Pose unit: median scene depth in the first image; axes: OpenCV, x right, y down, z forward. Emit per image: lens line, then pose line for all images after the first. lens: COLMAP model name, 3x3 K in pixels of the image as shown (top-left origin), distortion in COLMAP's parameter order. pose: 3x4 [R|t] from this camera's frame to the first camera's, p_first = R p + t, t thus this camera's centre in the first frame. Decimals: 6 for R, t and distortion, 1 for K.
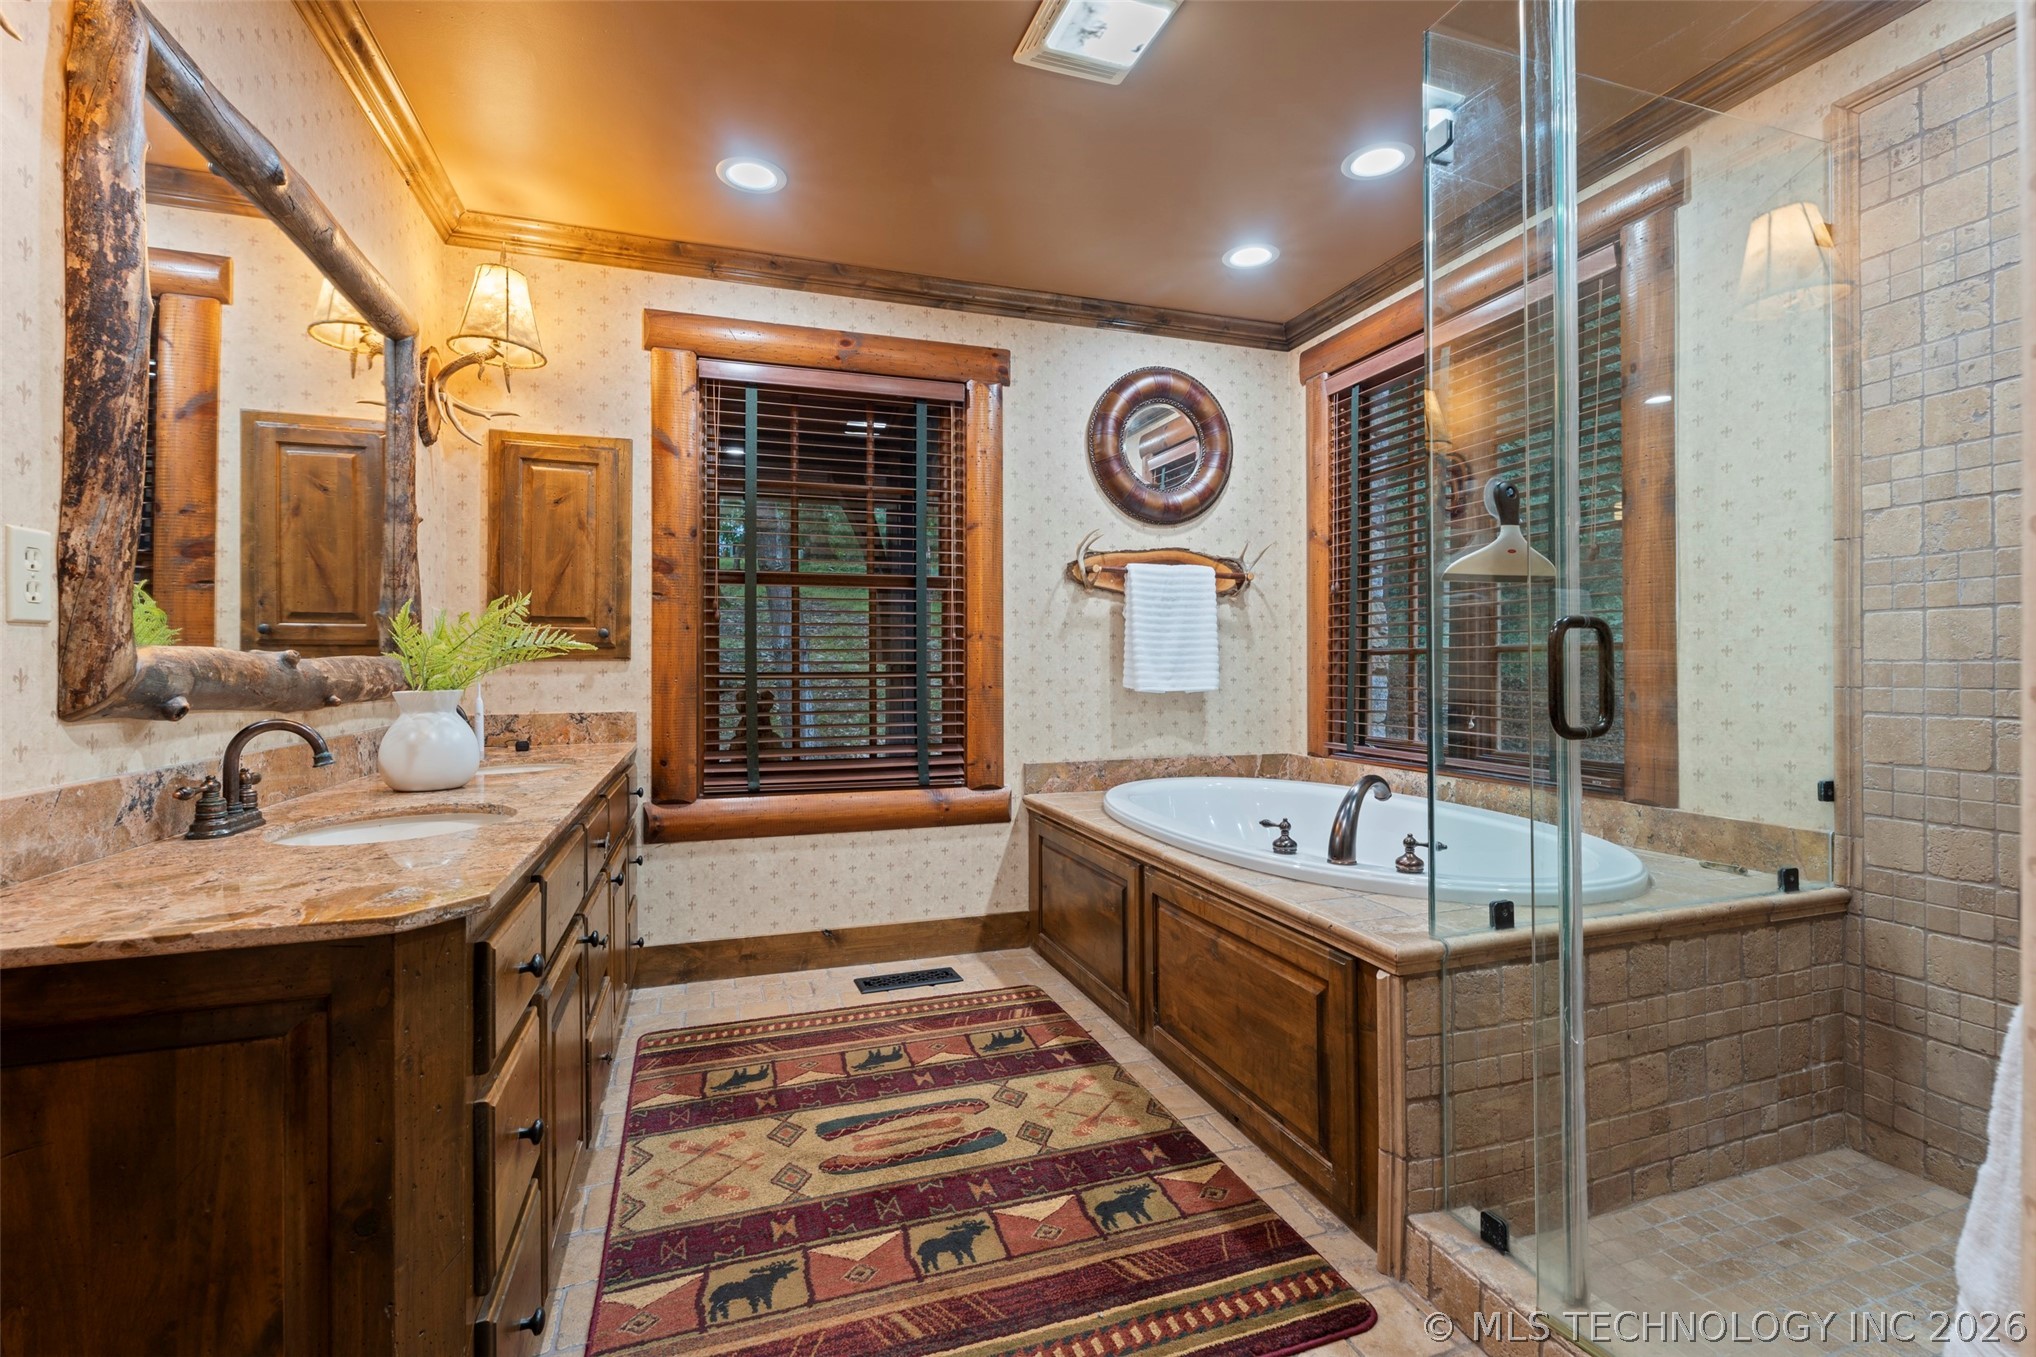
lens RADIAL K [[904.1, 0, 1022.8], [0, 904.1, 660.2], [0, 0, 1]] dist [0.003714, -0.002075]
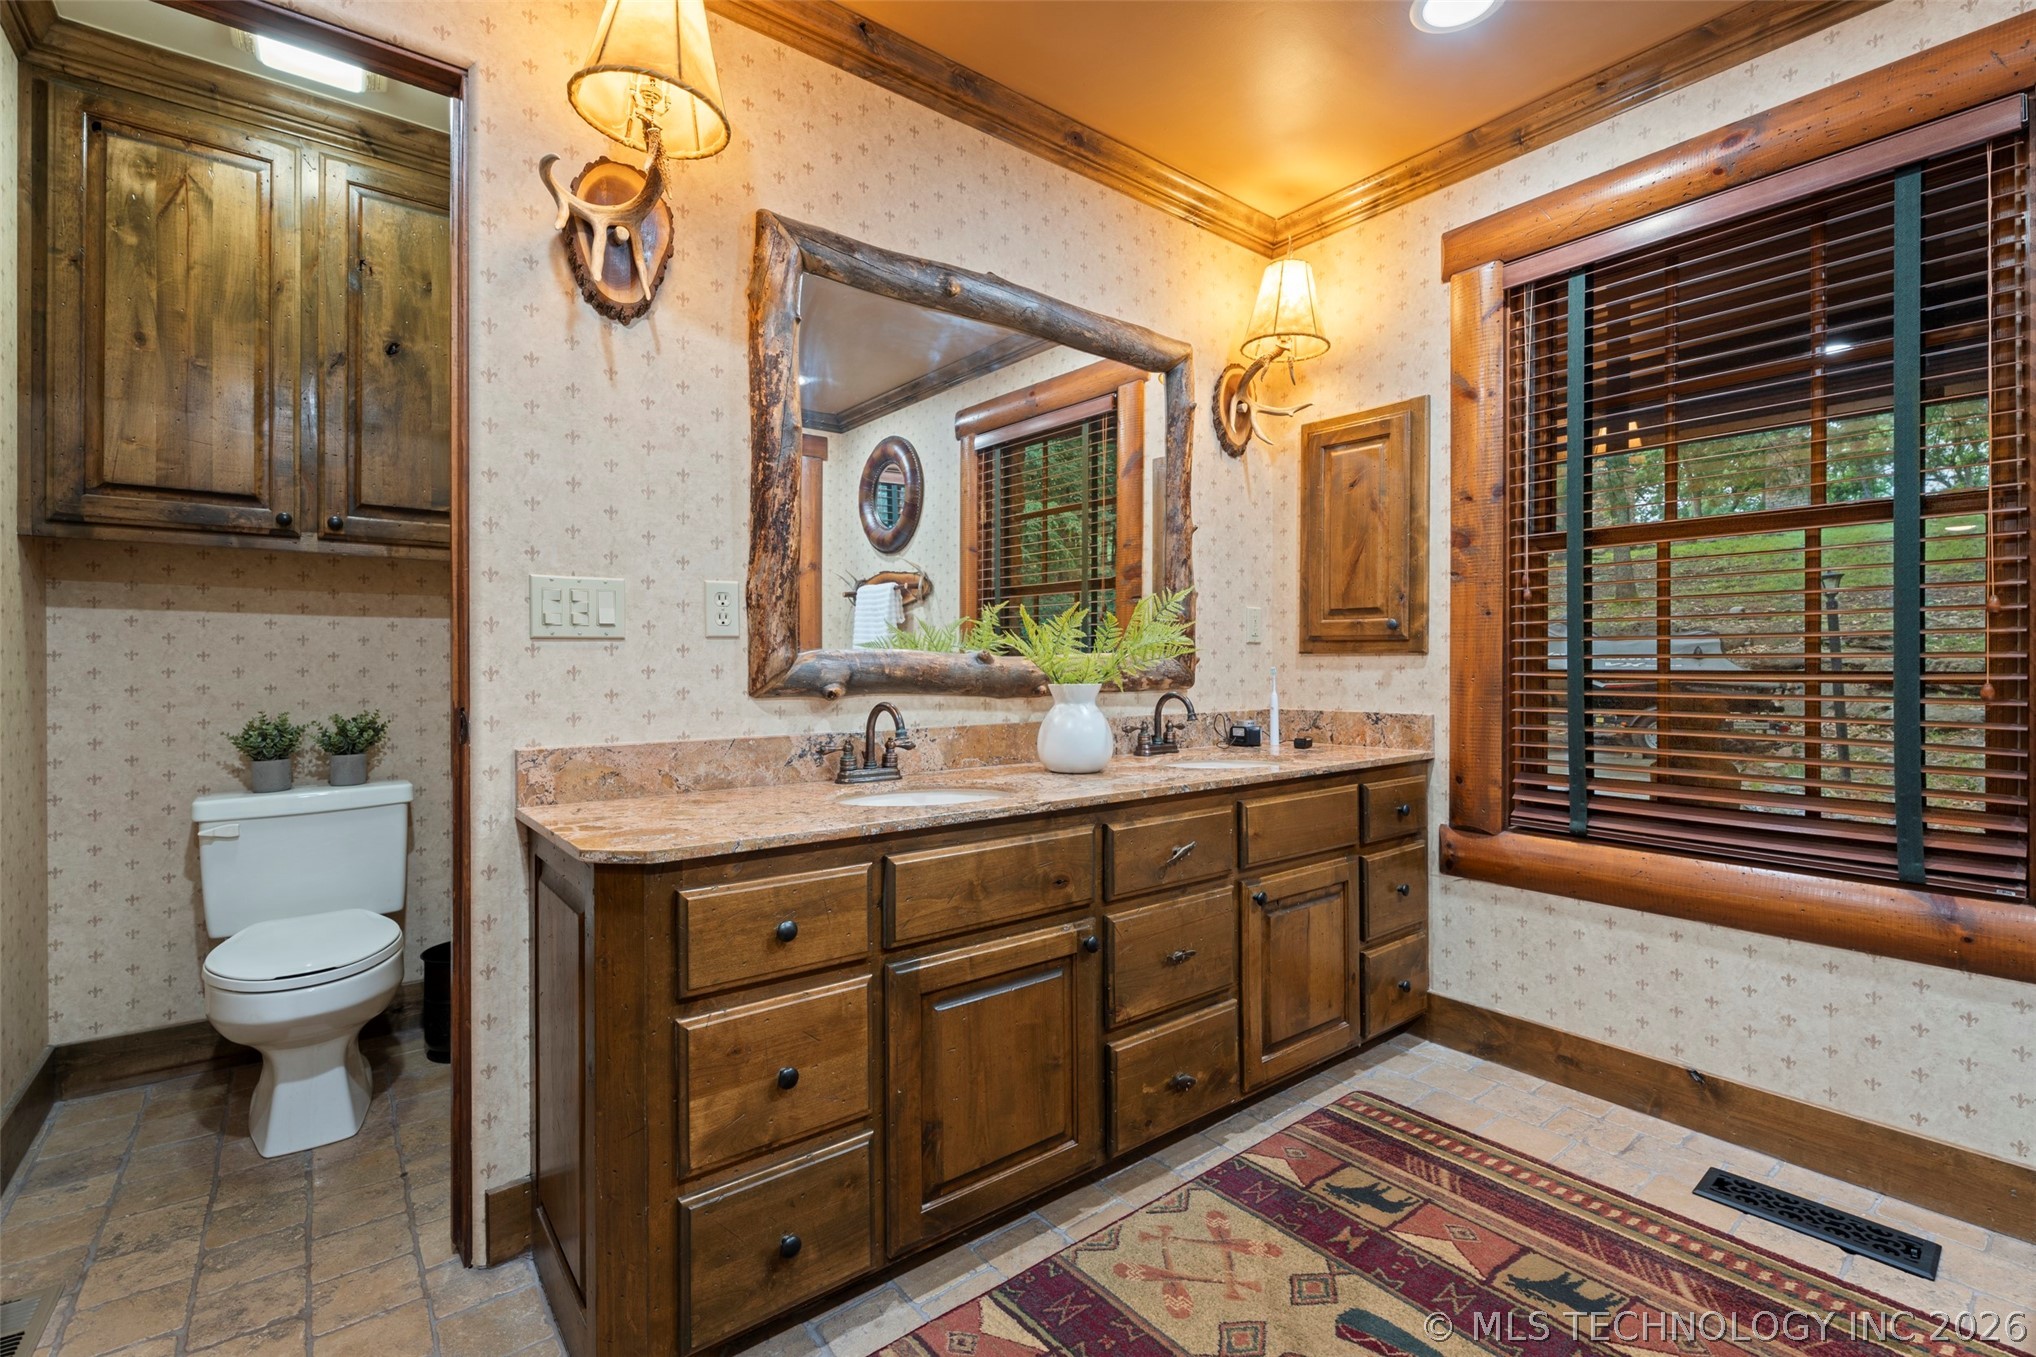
lens RADIAL K [[904.1, 0, 1012.4], [0, 904.1, 660.7], [0, 0, 1]] dist [0.003714, -0.002075]
pose [[0.334309, -0.000321, -0.942463, 0.246733], [0.008149, 0.999964, 0.002550, 0.000596], [0.942428, -0.008533, 0.334300, 0.356915]]
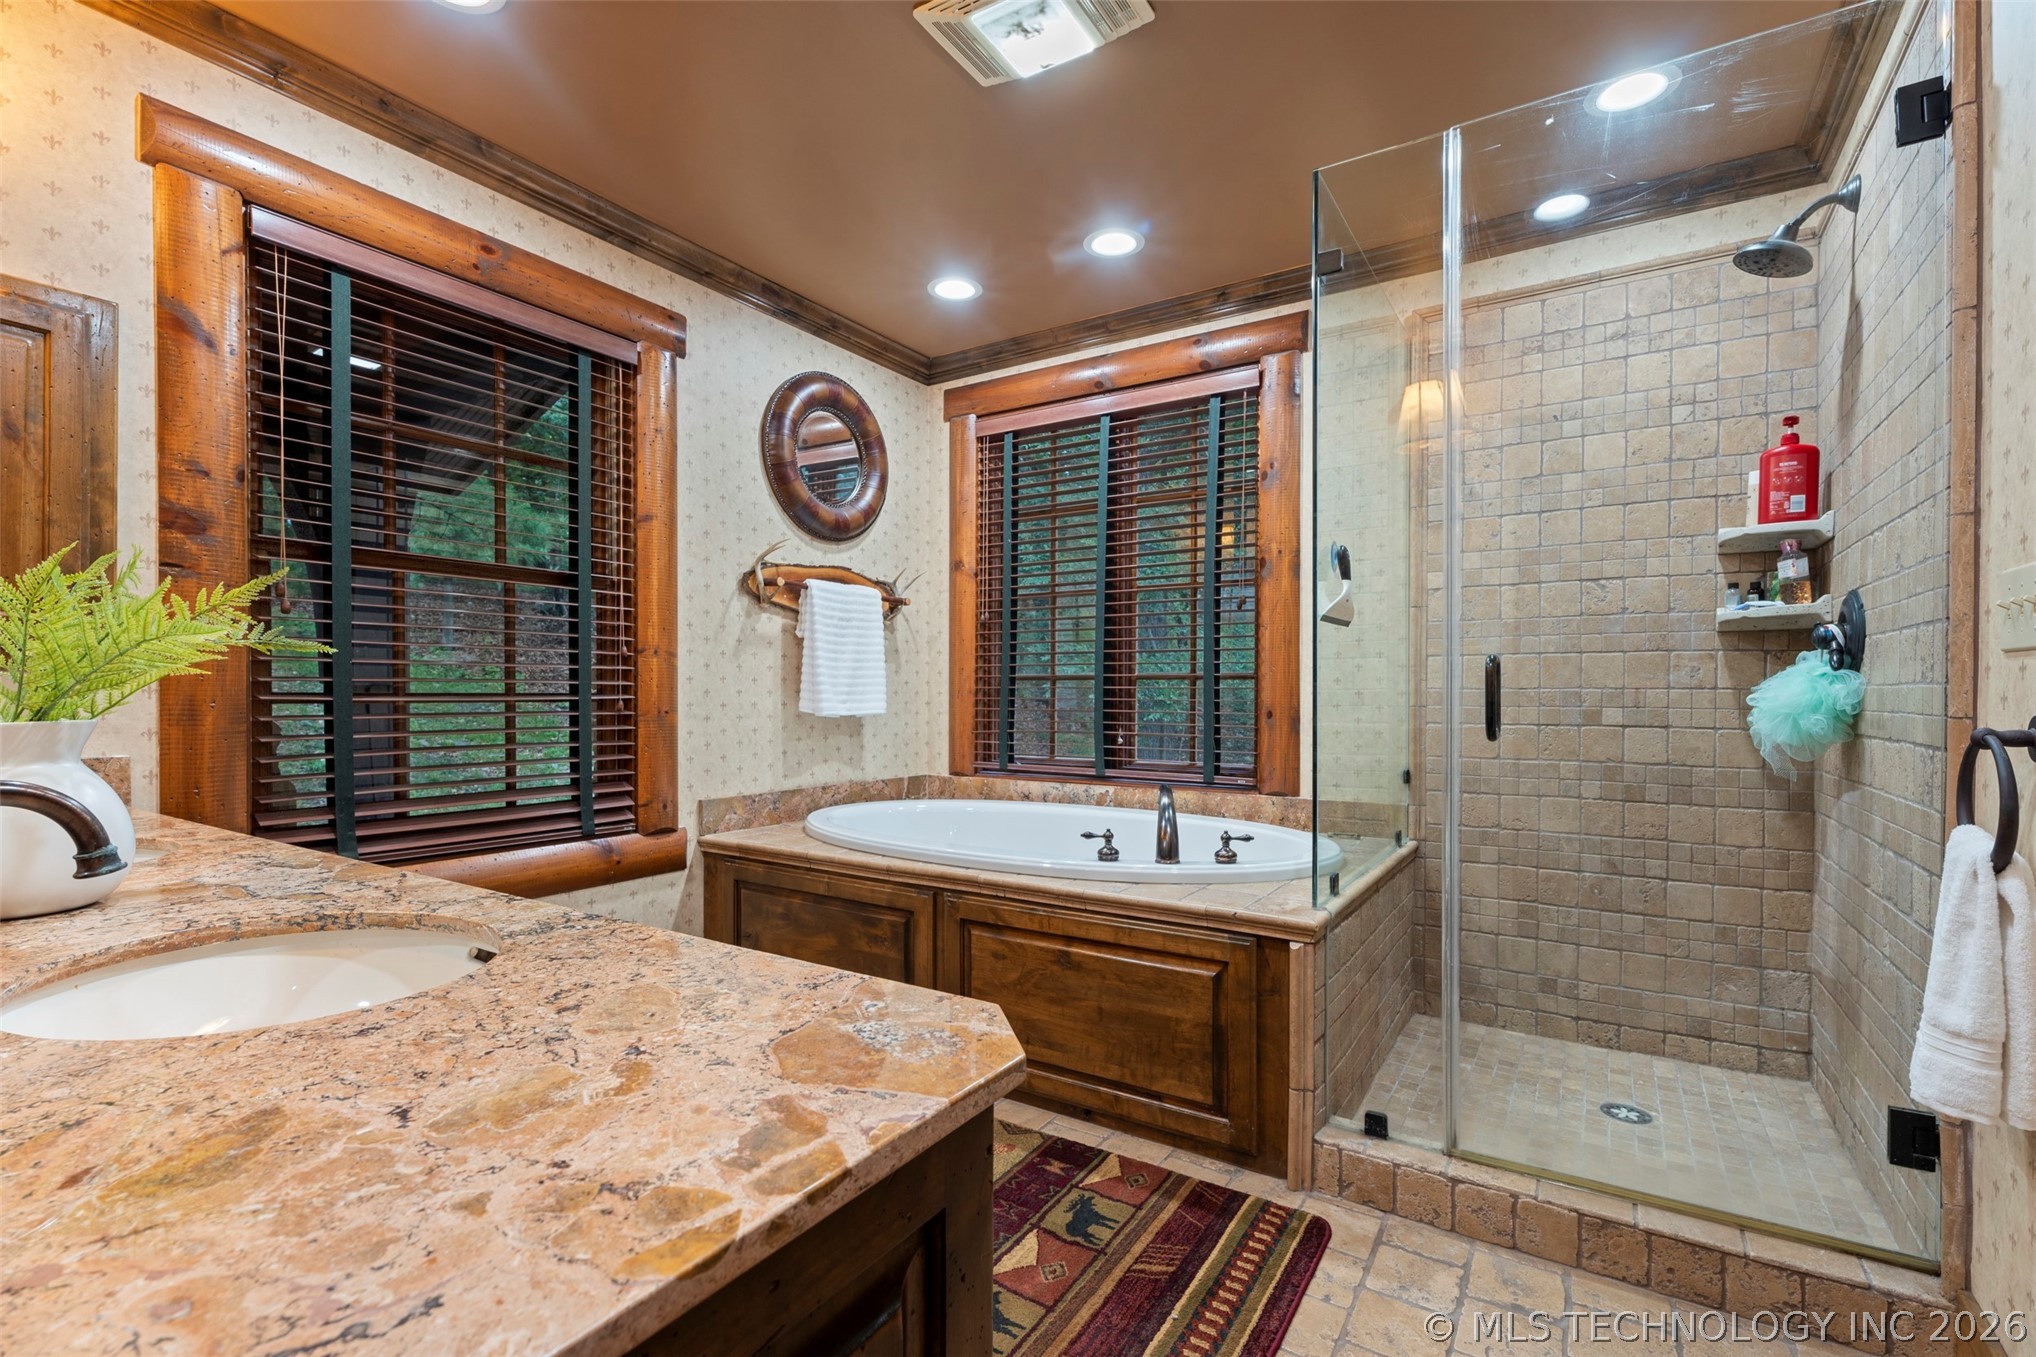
lens RADIAL K [[904.1, 0, 1019.4], [0, 904.1, 697.7], [0, 0, 1]] dist [0.003714, -0.002075]
pose [[0.783298, 0.003127, 0.621638, -0.346853], [-0.010843, 0.999904, 0.008633, 0.006330], [-0.621551, -0.013502, 0.783257, 0.156628]]
